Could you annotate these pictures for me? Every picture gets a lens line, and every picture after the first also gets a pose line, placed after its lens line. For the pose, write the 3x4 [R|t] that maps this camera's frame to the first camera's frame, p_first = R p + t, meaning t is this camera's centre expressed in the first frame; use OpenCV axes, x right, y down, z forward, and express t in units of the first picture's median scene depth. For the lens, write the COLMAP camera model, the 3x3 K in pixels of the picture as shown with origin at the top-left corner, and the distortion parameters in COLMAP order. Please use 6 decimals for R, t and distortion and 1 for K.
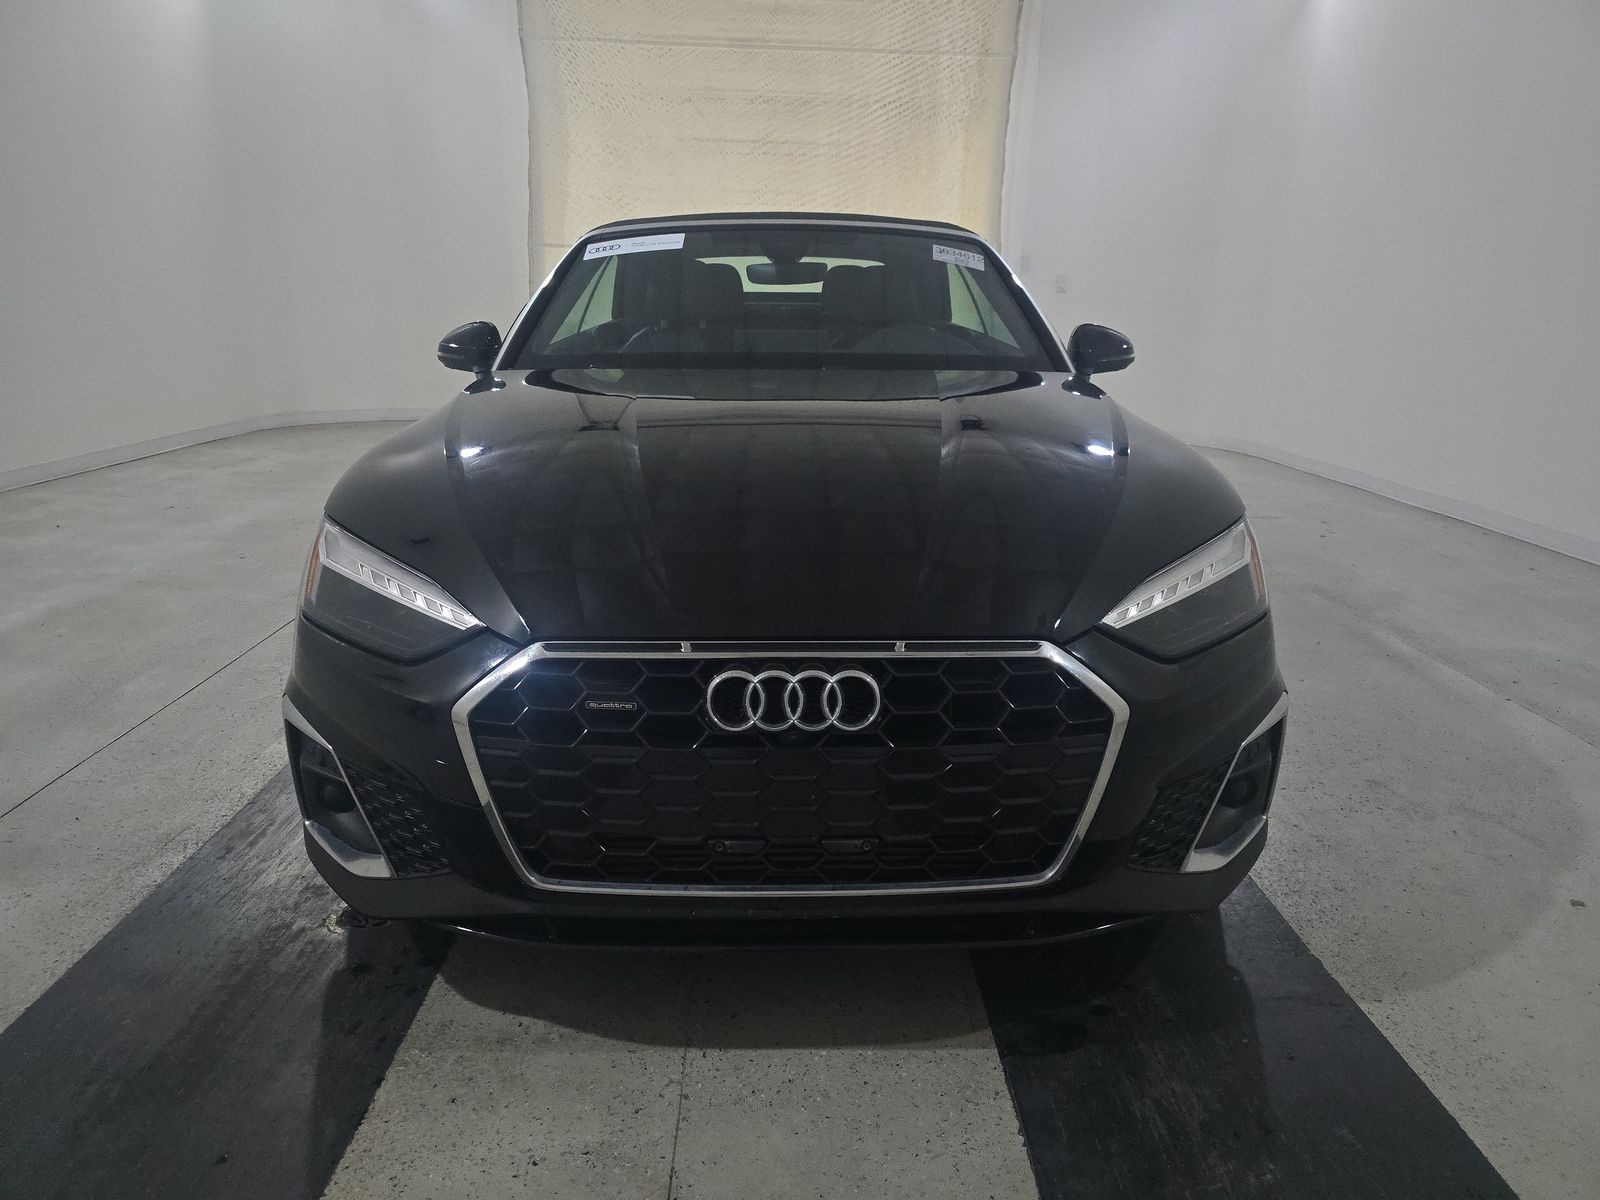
lens RADIAL K [[1092.5, 0, 796.4], [0, 1092.5, 600.8], [0, 0, 1]] dist [0.044146, -0.031449]
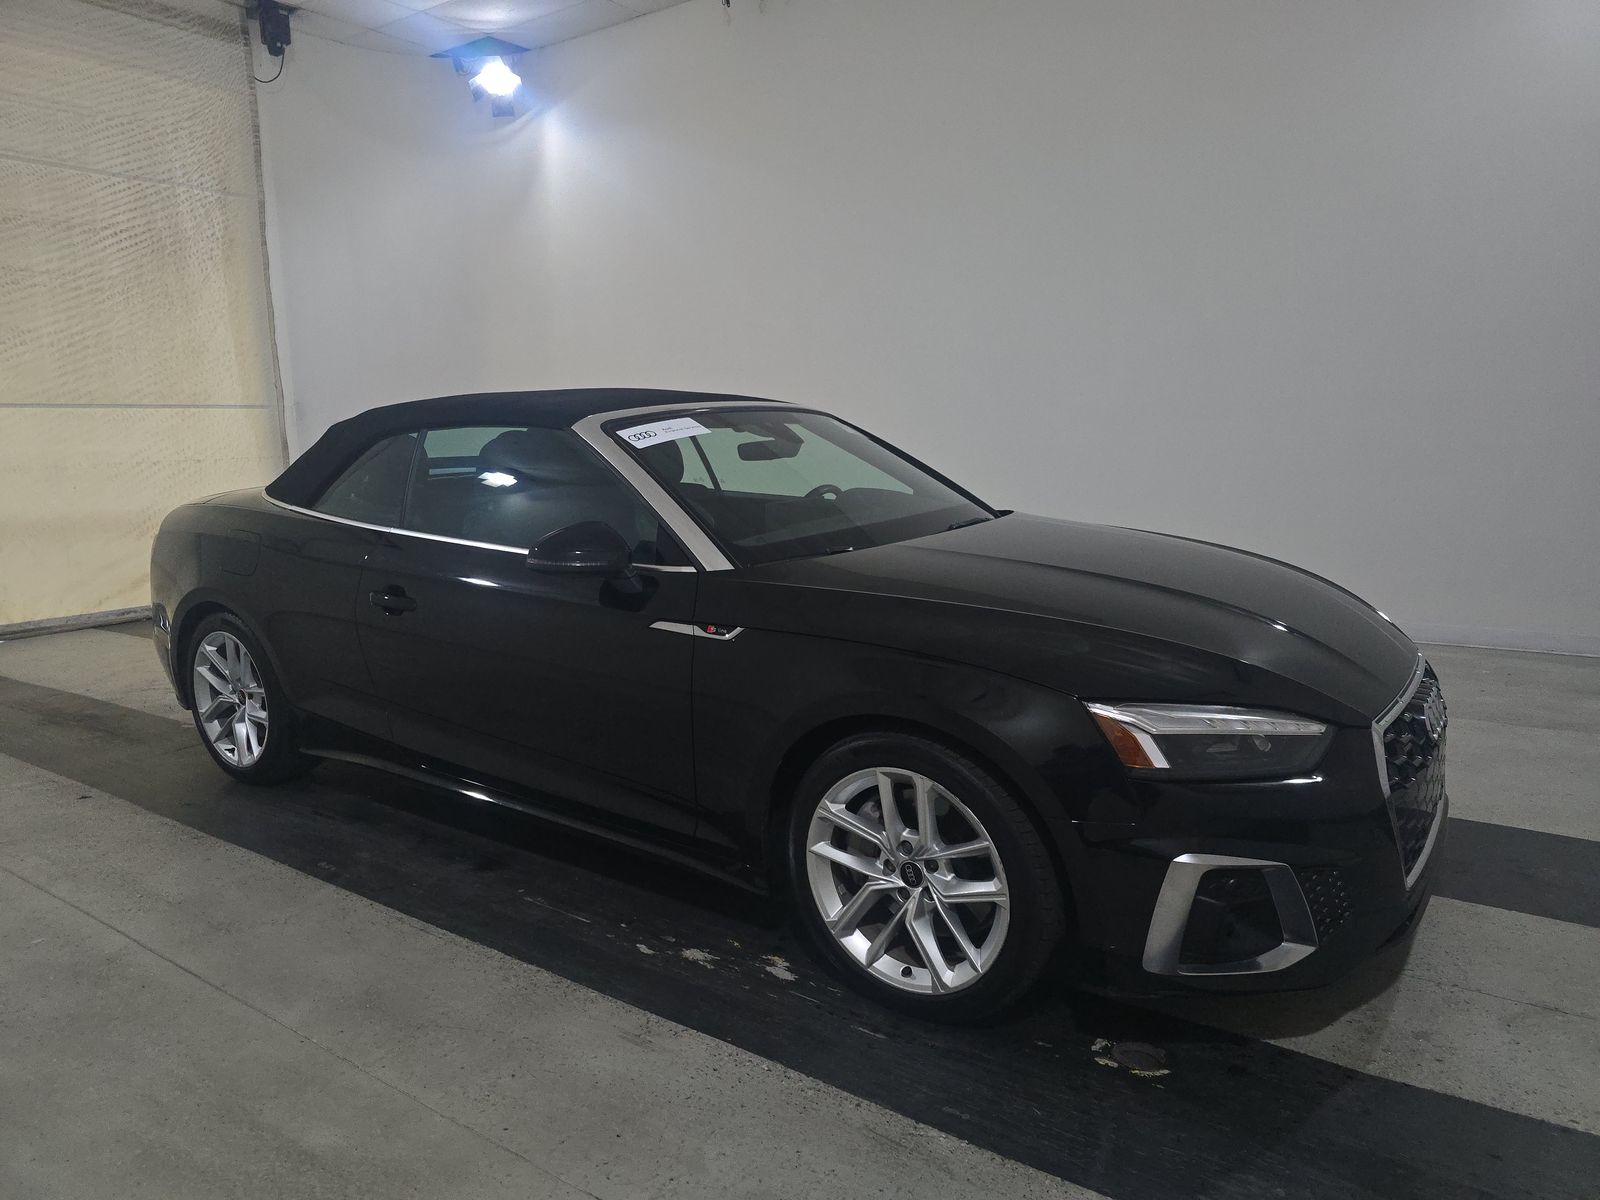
lens RADIAL K [[1092.5, 0, 799.9], [0, 1092.5, 599.7], [0, 0, 1]] dist [0.044146, -0.031449]
pose [[0.581153, -0.166538, 0.796572, -0.344330], [0.247685, 0.968595, 0.021800, -0.065341], [-0.775186, 0.184629, 0.604151, 0.128841]]
